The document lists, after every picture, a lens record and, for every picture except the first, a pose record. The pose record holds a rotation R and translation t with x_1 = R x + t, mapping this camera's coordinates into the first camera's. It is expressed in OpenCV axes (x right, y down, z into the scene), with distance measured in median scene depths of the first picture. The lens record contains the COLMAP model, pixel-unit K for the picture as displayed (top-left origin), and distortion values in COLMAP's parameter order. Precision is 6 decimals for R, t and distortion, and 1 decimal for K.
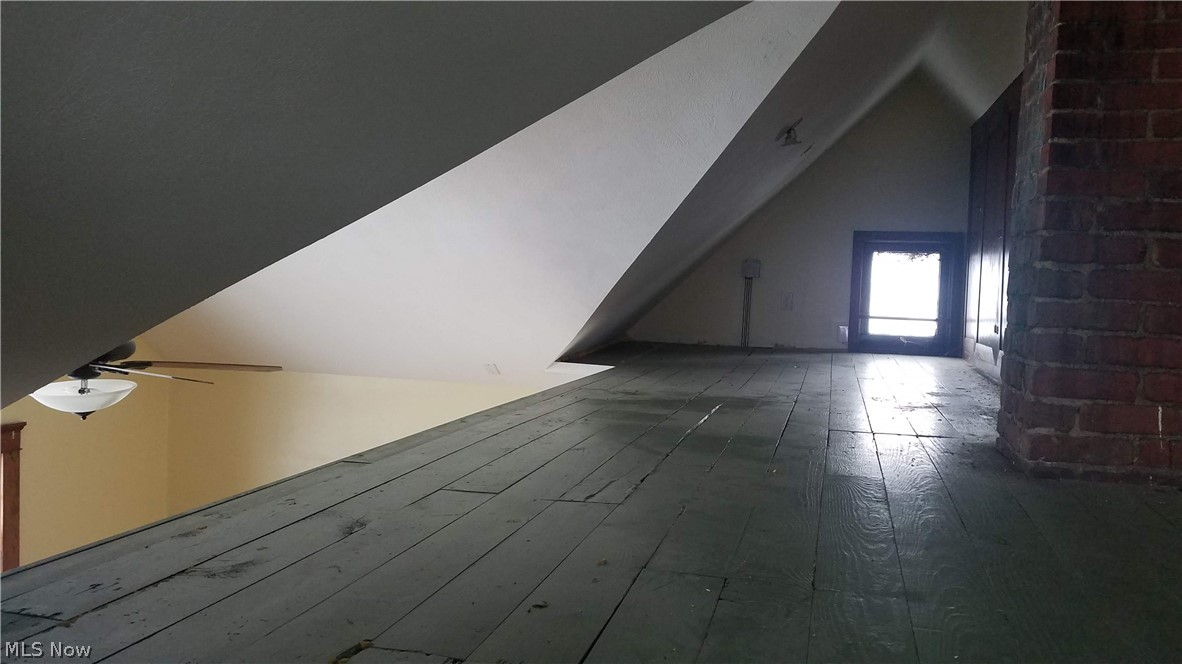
lens RADIAL K [[895.8, 0, 589.1], [0, 895.8, 330.9], [0, 0, 1]] dist [0.016438, -0.061680]
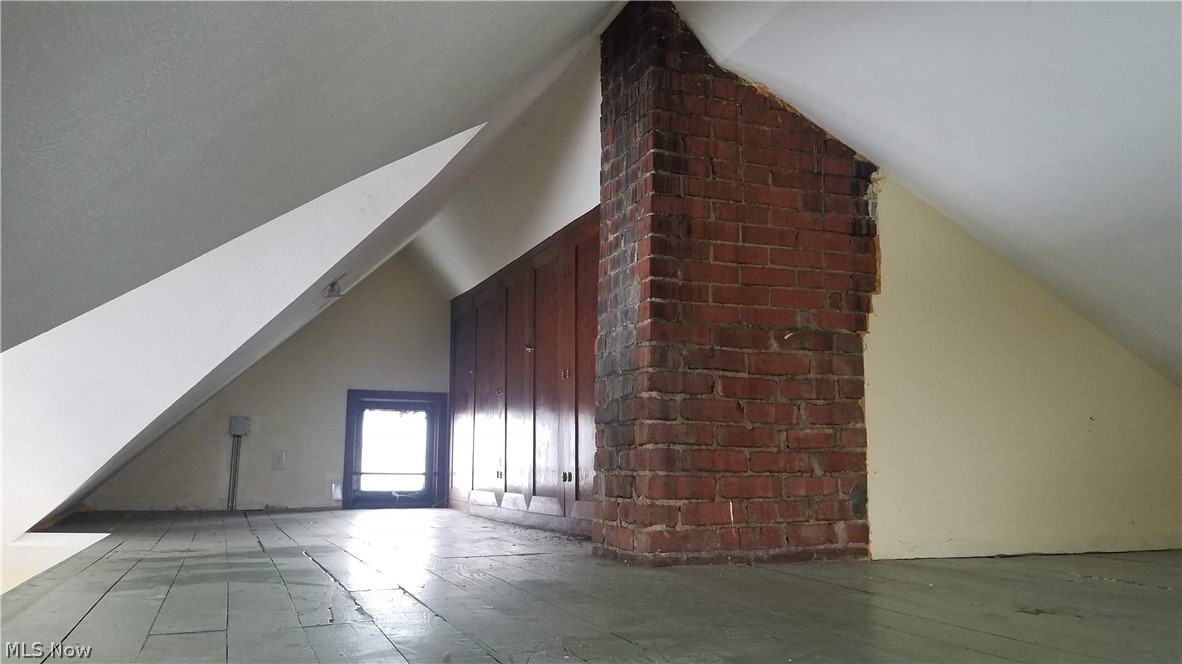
lens RADIAL K [[895.8, 0, 597.6], [0, 895.8, 326.1], [0, 0, 1]] dist [0.016438, -0.061680]
pose [[0.804423, 0.068578, 0.590085, -0.313777], [0.047483, 0.982714, -0.178939, 0.055658], [-0.592156, 0.171962, 0.787261, 0.024255]]
